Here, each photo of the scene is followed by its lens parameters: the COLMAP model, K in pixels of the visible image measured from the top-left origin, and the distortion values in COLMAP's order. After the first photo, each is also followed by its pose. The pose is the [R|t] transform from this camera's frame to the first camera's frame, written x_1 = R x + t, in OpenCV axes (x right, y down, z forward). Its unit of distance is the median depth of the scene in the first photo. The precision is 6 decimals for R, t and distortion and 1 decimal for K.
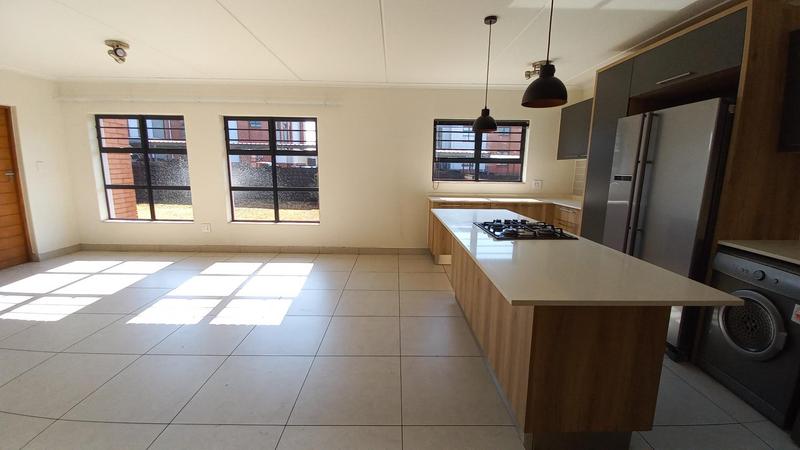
lens RADIAL K [[317.1, 0, 399.8], [0, 317.1, 222.4], [0, 0, 1]] dist [0.016828, -0.016454]
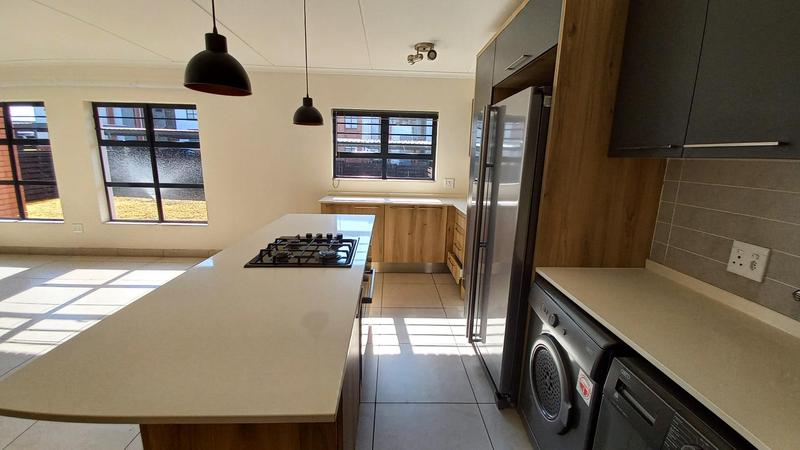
lens RADIAL K [[317.1, 0, 399.8], [0, 317.1, 222.4], [0, 0, 1]] dist [0.016828, -0.016454]
pose [[0.999534, 0.006017, 0.029919, 0.287930], [-0.006896, 0.999545, 0.029354, -0.034880], [-0.029729, -0.029546, 0.999121, 0.095888]]
